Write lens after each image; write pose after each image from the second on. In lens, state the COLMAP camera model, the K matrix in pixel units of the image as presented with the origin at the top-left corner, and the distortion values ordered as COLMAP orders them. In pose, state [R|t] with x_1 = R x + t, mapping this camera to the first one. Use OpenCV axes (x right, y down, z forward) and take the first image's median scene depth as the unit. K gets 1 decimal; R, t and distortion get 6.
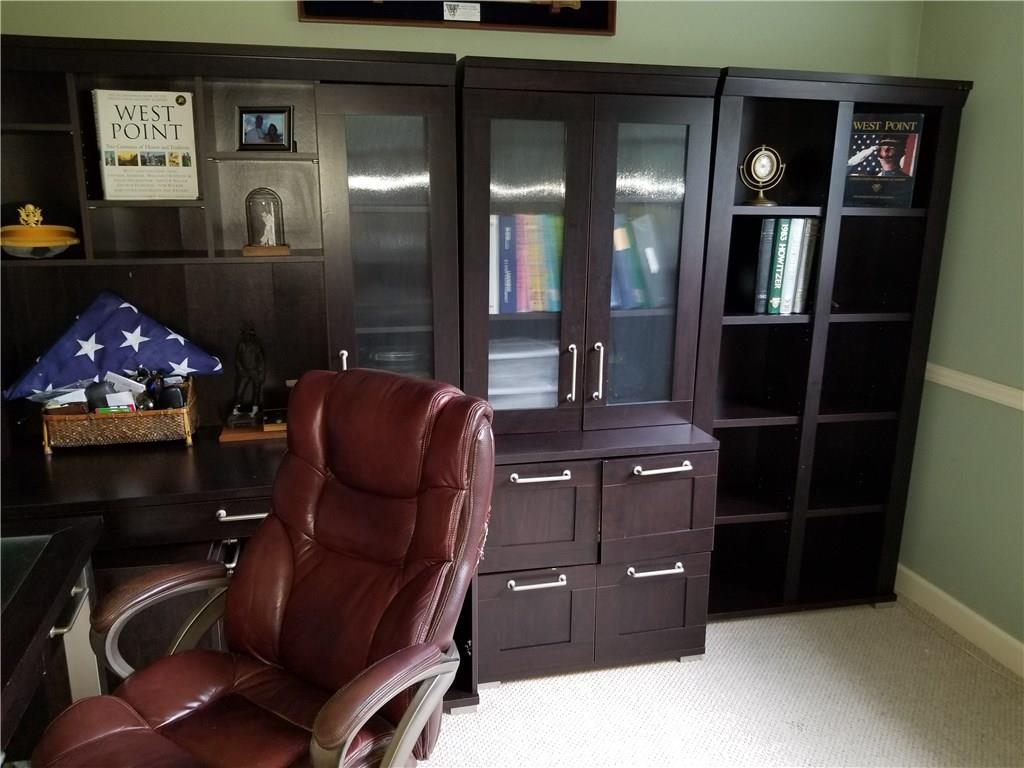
lens RADIAL K [[818.6, 0, 509.1], [0, 818.6, 373.9], [0, 0, 1]] dist [-0.006045, -0.007140]
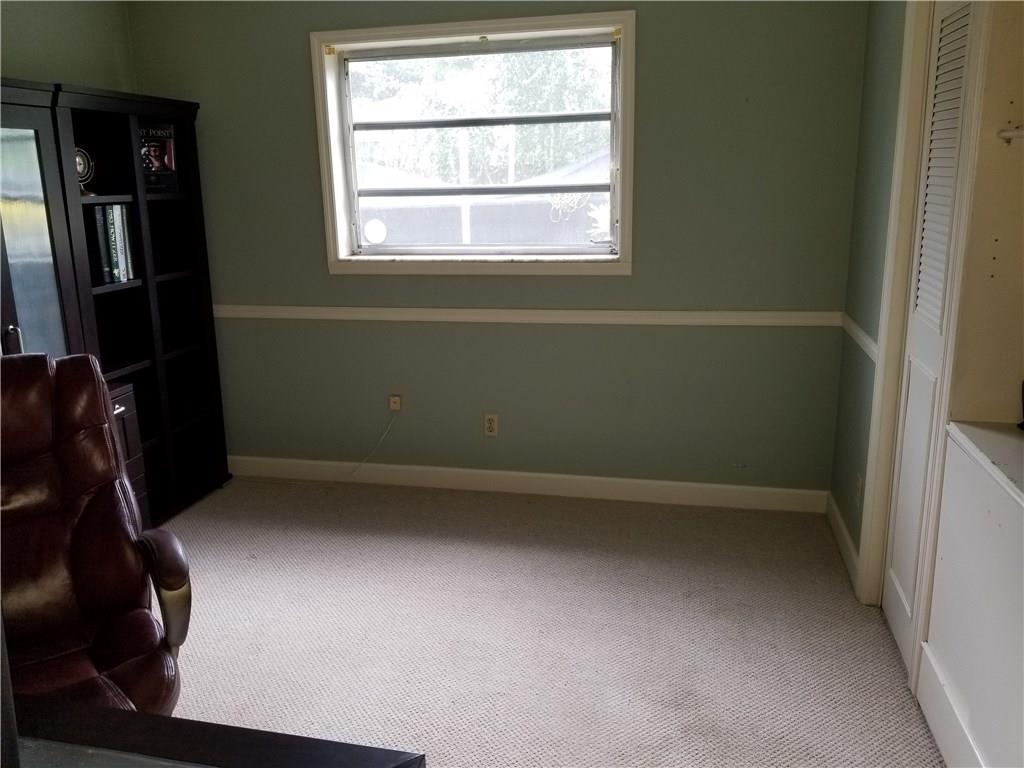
lens RADIAL K [[818.6, 0, 509.1], [0, 818.6, 373.9], [0, 0, 1]] dist [-0.006045, -0.007140]
pose [[0.447926, -0.230803, 0.863766, -0.520034], [0.225050, 0.964104, 0.140909, 0.020815], [-0.865283, 0.131273, 0.483789, -0.103550]]
